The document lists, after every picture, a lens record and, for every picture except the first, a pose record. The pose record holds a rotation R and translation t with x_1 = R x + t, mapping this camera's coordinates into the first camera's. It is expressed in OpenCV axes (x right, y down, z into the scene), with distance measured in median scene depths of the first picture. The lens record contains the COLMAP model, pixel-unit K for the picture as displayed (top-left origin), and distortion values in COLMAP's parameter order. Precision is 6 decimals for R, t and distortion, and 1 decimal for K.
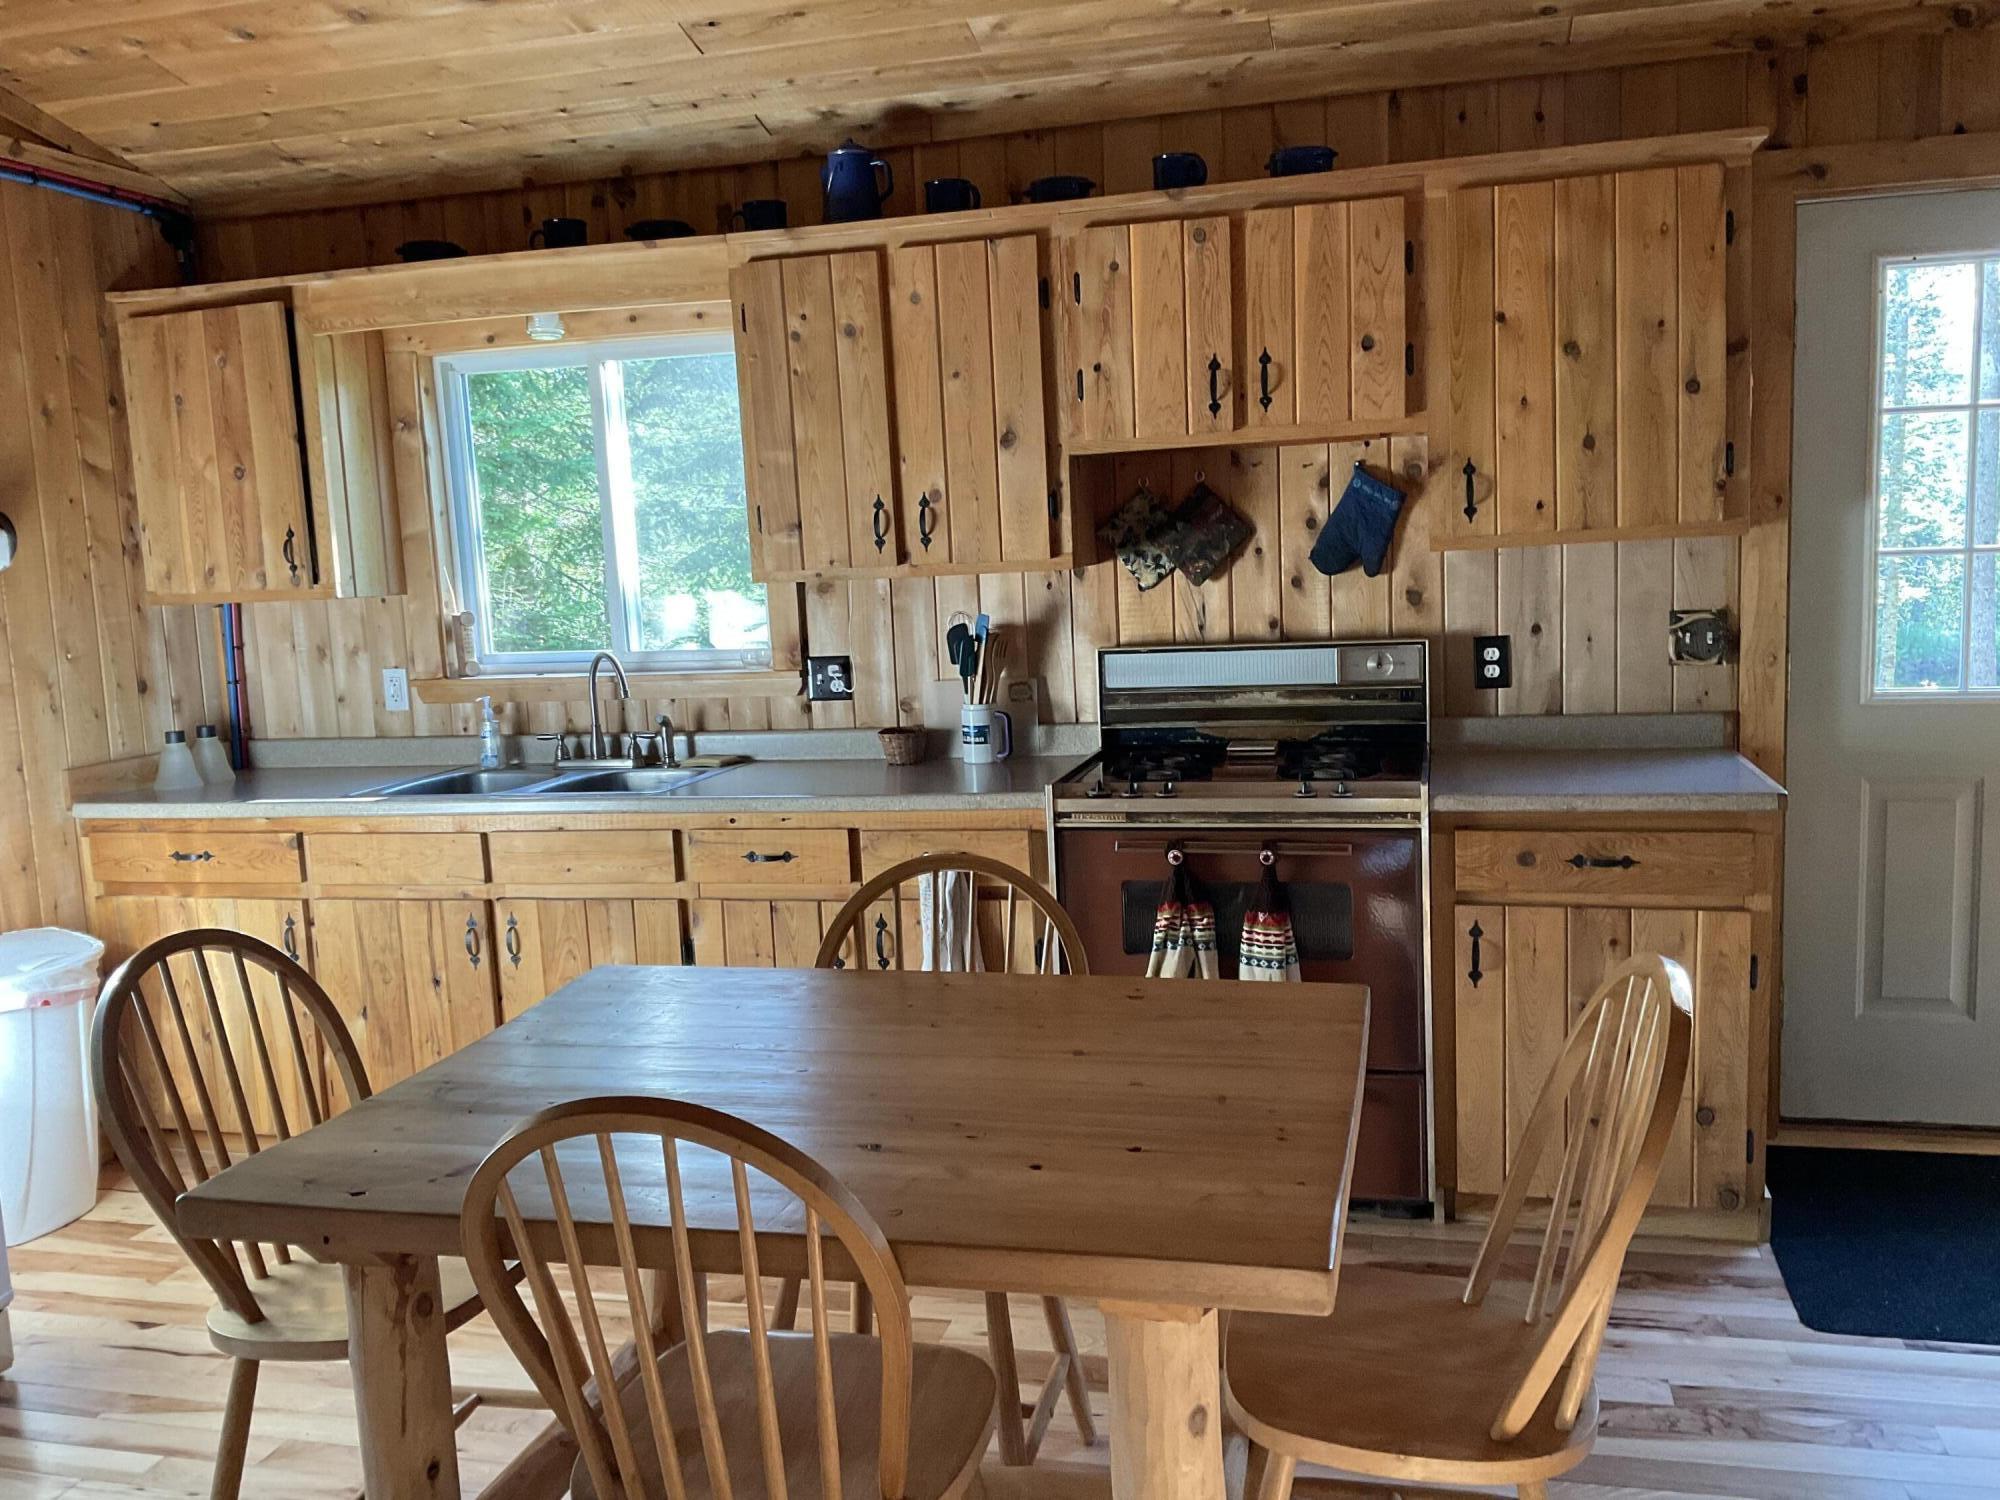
lens RADIAL K [[1719.3, 0, 1000.0], [0, 1719.3, 750.0], [0, 0, 1]] dist [0.001975, -0.002874]
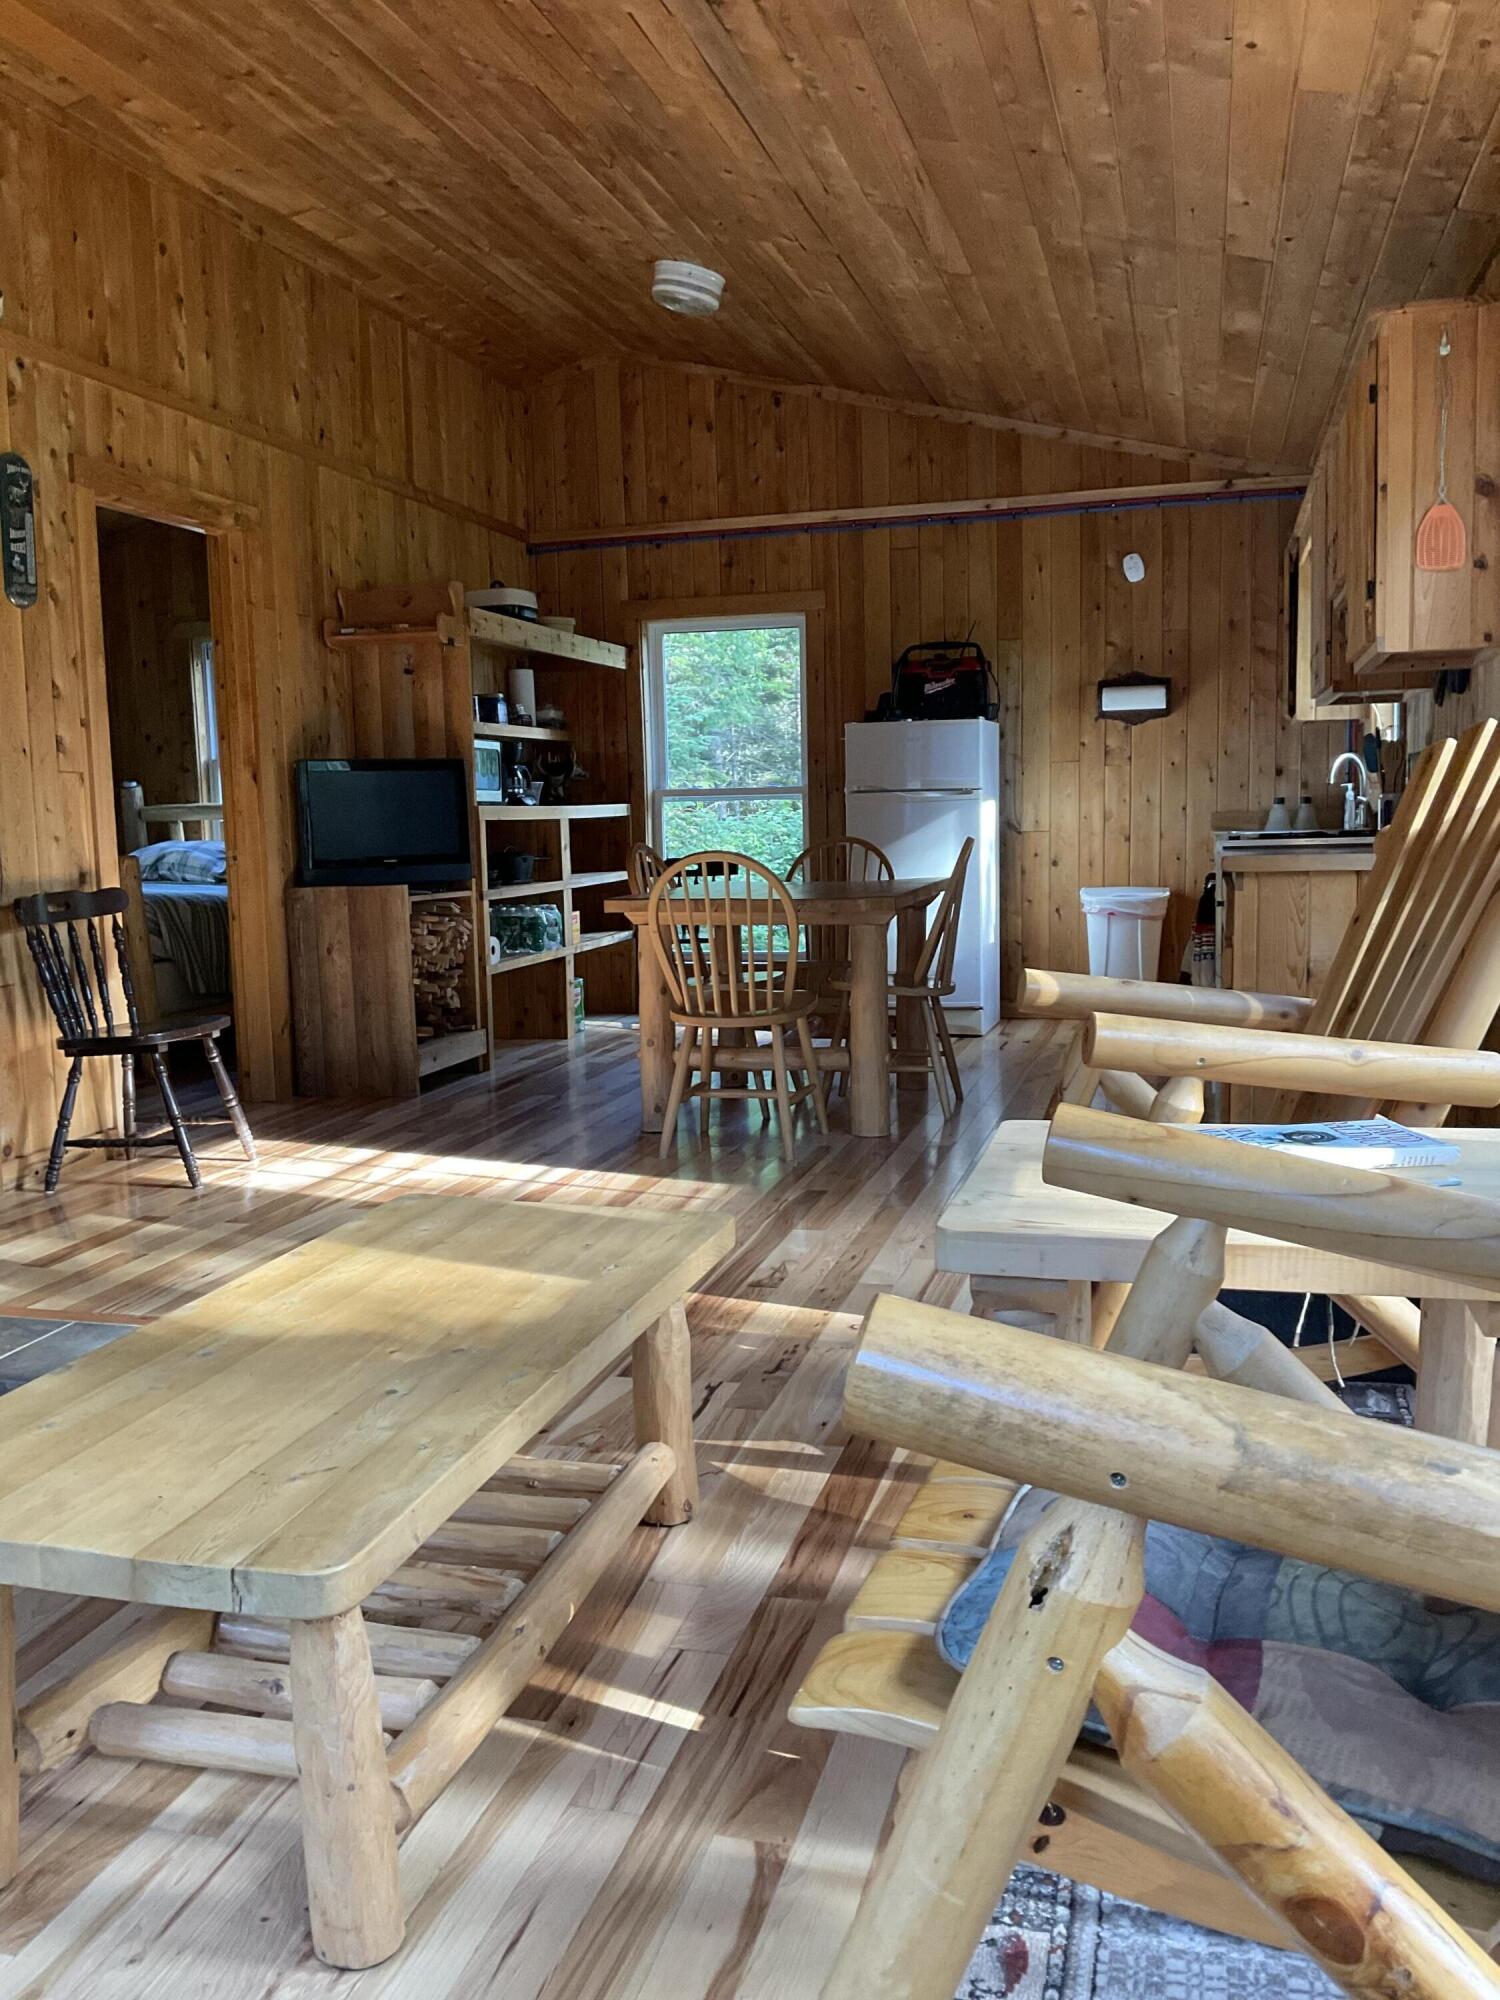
lens RADIAL K [[1659.1, 0, 750.0], [0, 1659.1, 1000.0], [0, 0, 1]] dist [0.008792, -0.009333]
pose [[0.001459, 0.157707, -0.987485, 1.416123], [-0.091236, 0.983388, 0.156918, -0.027999], [0.995828, 0.089865, 0.015824, 0.515317]]
